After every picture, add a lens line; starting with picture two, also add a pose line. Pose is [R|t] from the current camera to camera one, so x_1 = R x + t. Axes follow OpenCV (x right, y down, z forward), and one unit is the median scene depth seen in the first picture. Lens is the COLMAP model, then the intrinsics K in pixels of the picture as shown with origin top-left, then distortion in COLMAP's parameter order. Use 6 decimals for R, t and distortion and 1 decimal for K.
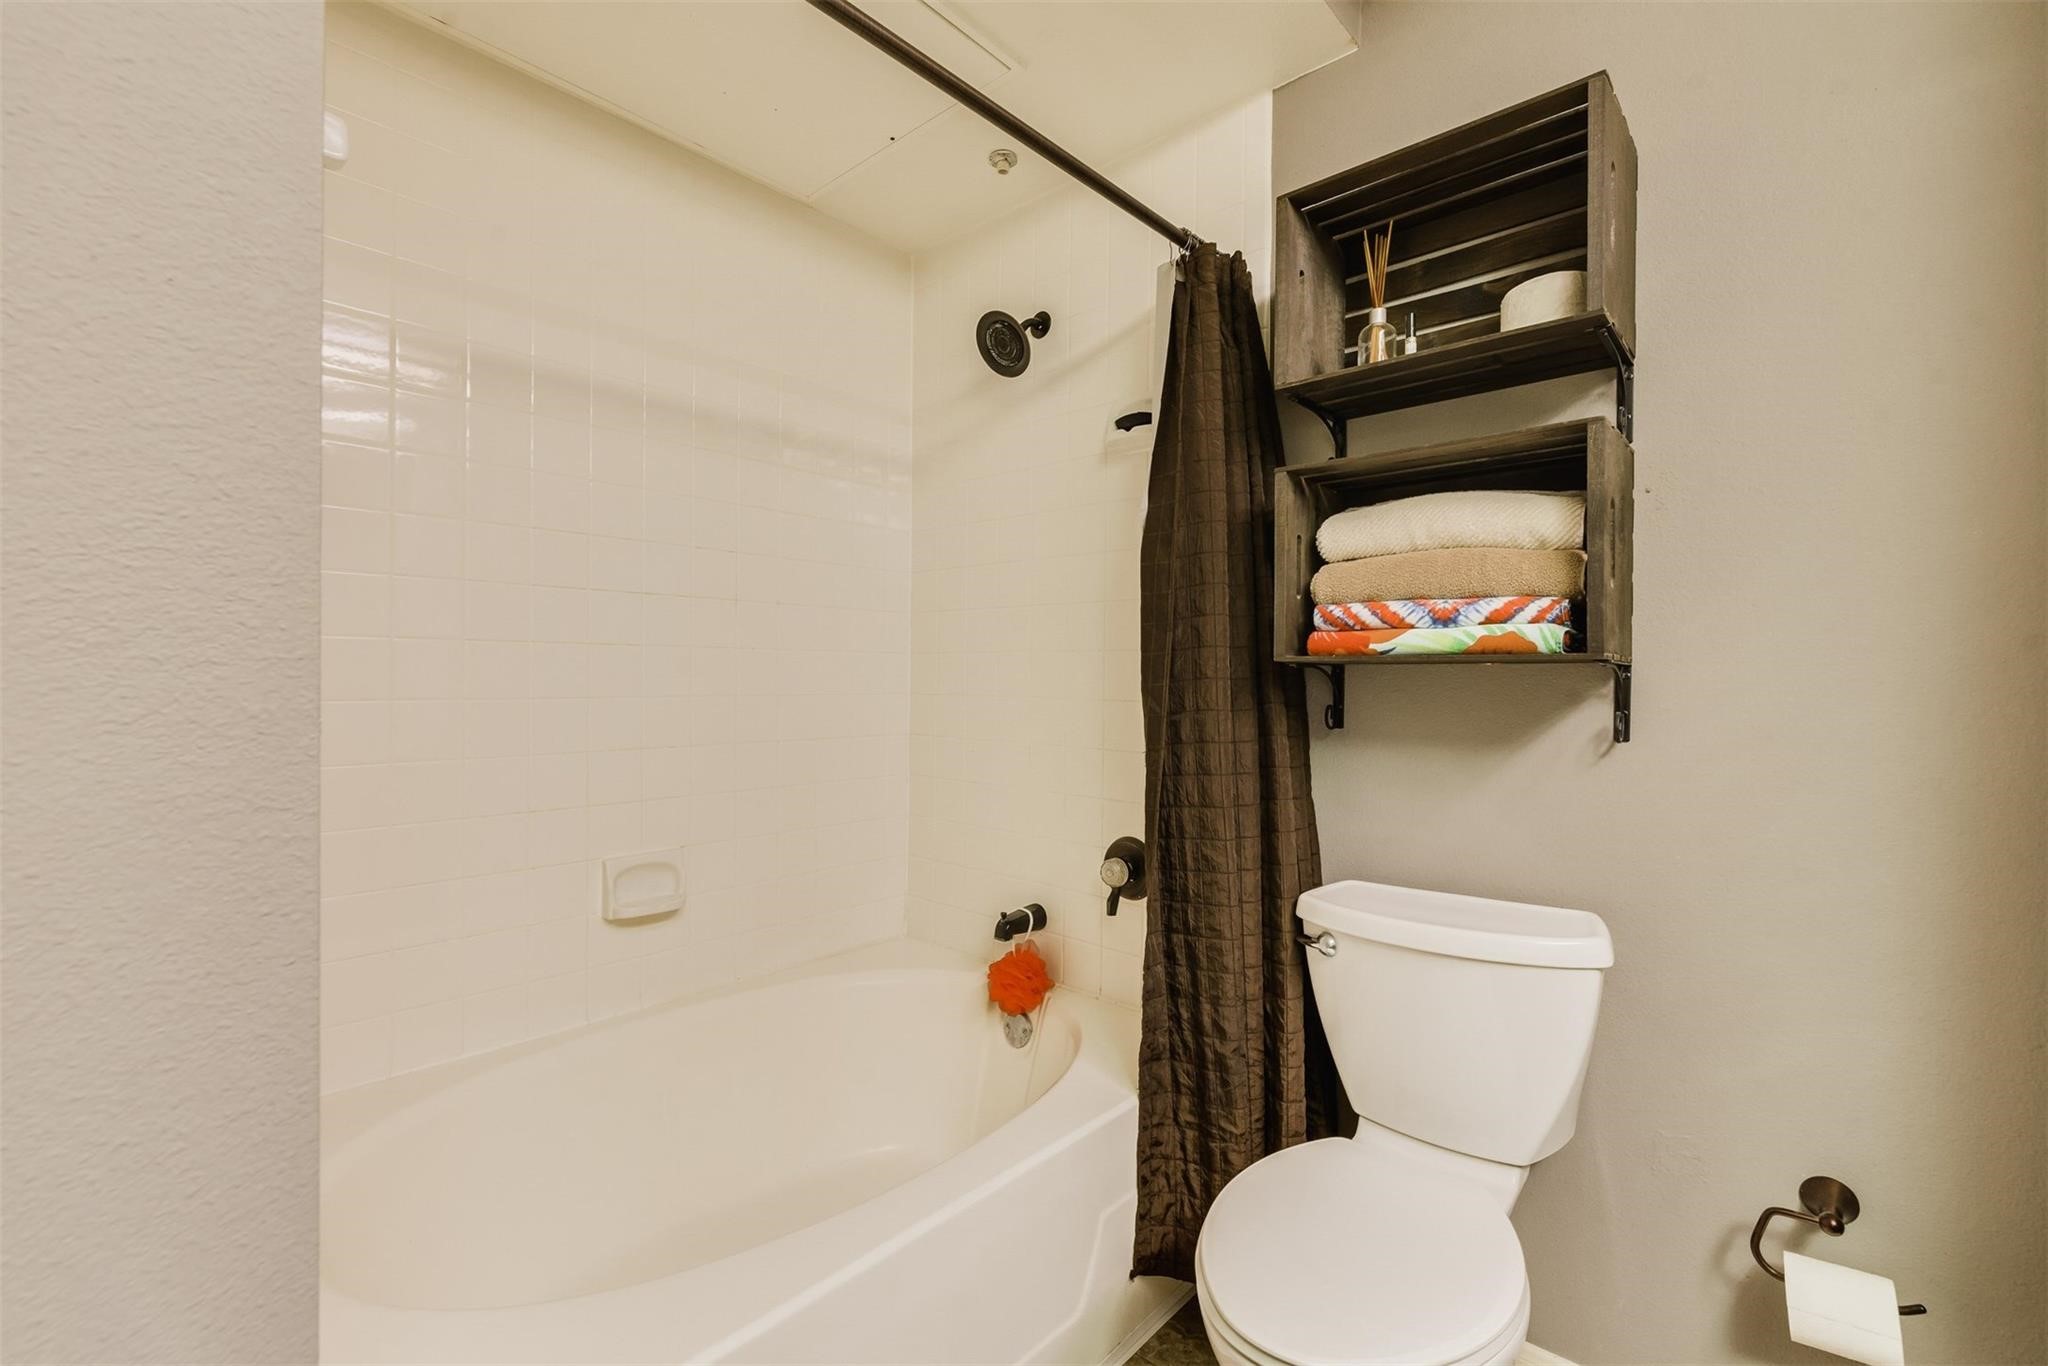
lens RADIAL K [[877.6, 0, 1024.0], [0, 877.6, 683.0], [0, 0, 1]] dist [-0.001509, -0.000282]
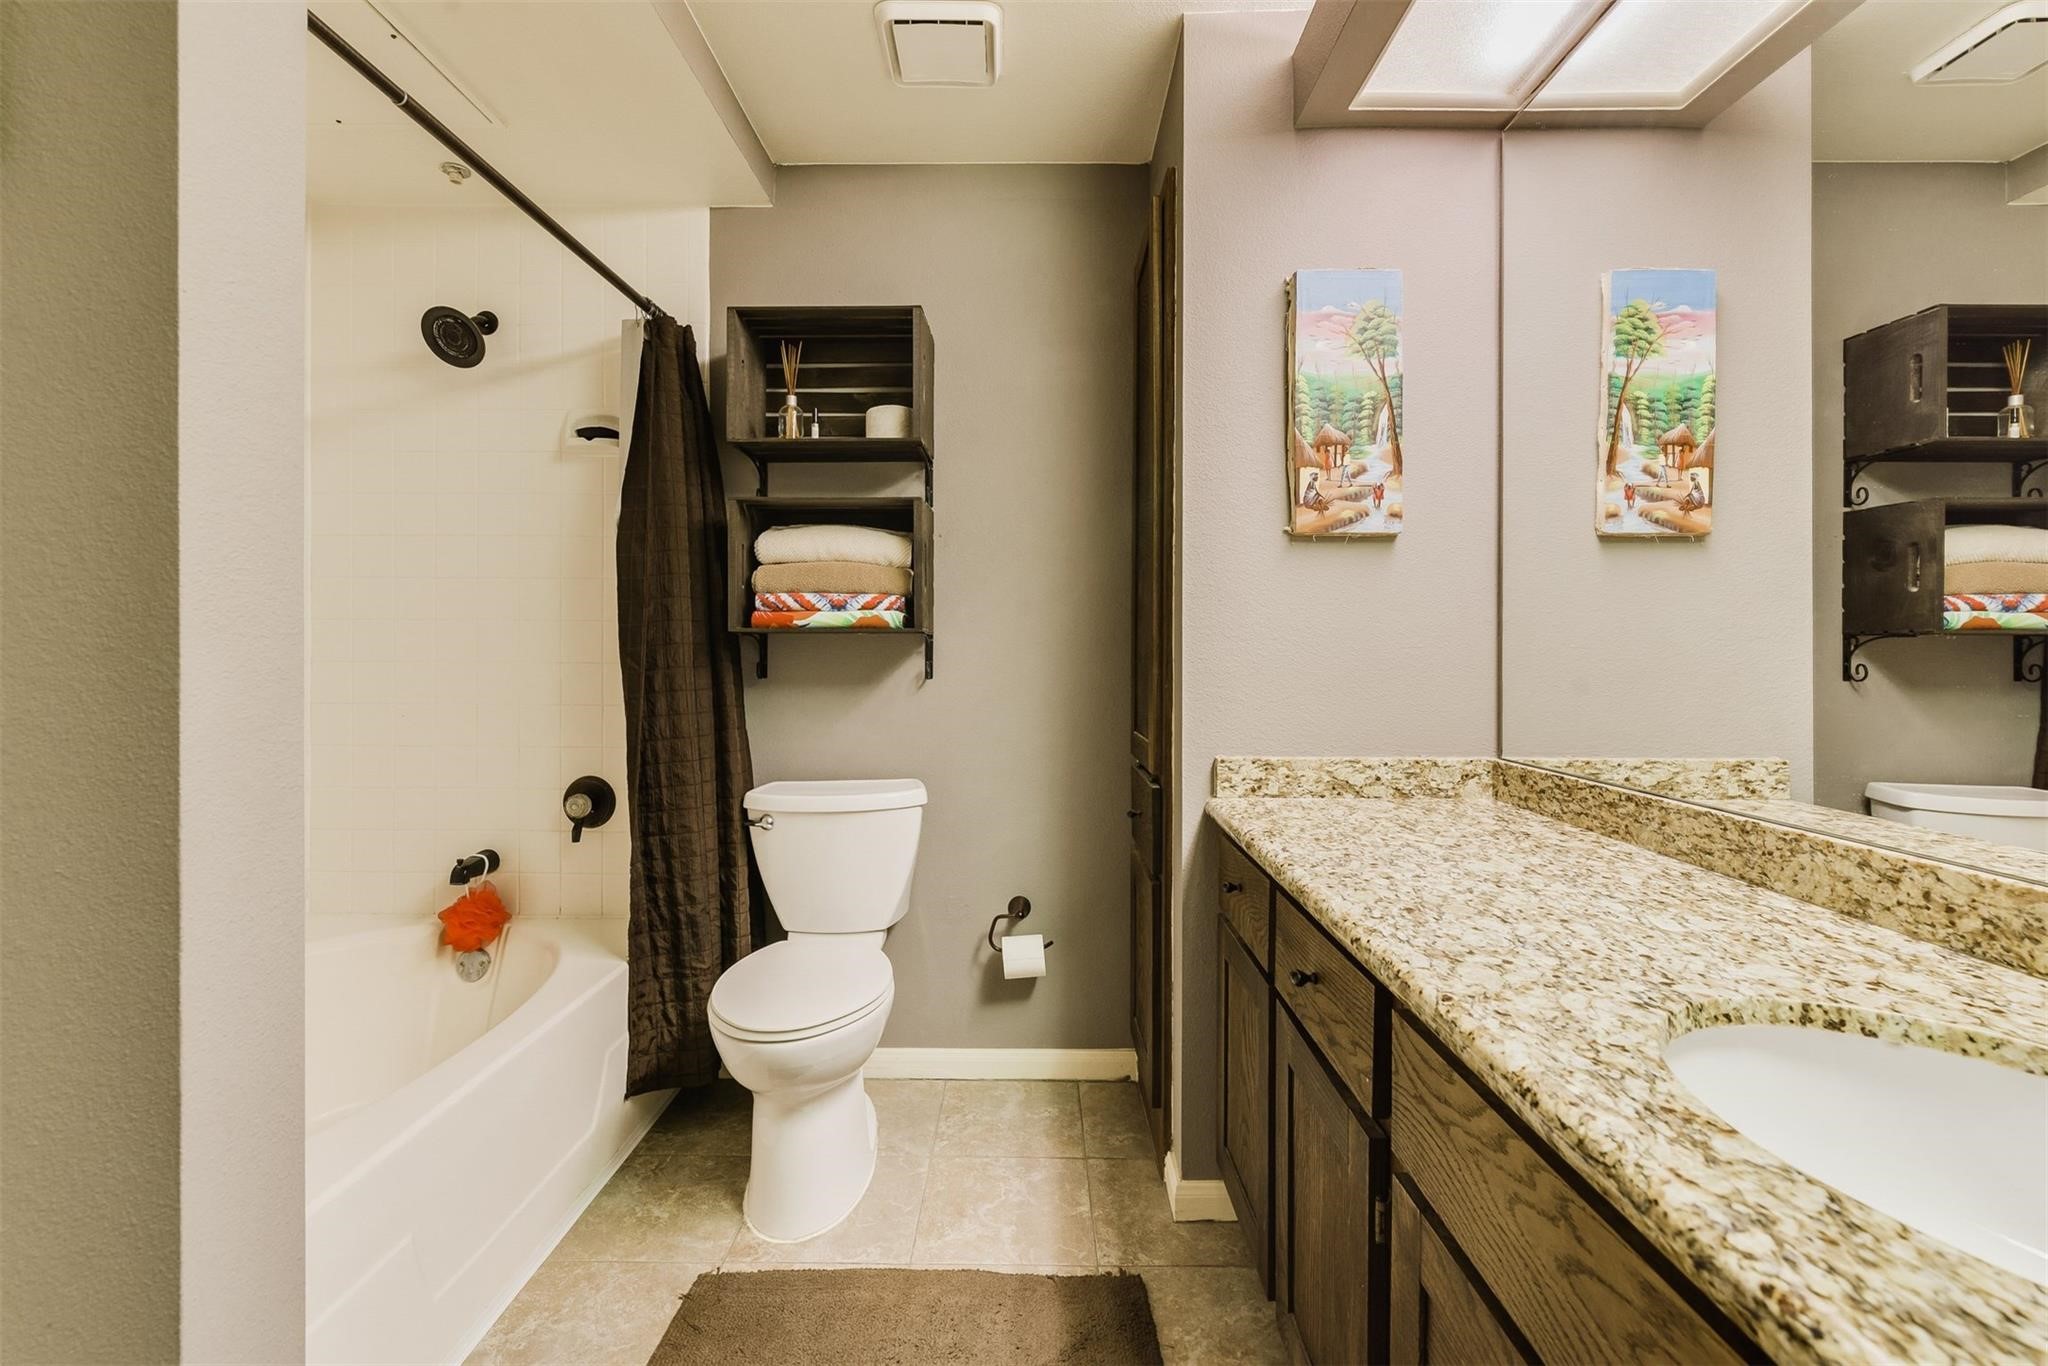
lens RADIAL K [[911.1, 0, 1018.0], [0, 911.1, 652.7], [0, 0, 1]] dist [-0.001403, -0.000861]
pose [[0.756598, -0.011155, 0.653785, -0.313363], [0.007816, 0.999937, 0.008016, 0.001786], [-0.653833, -0.000955, 0.756638, -0.412243]]
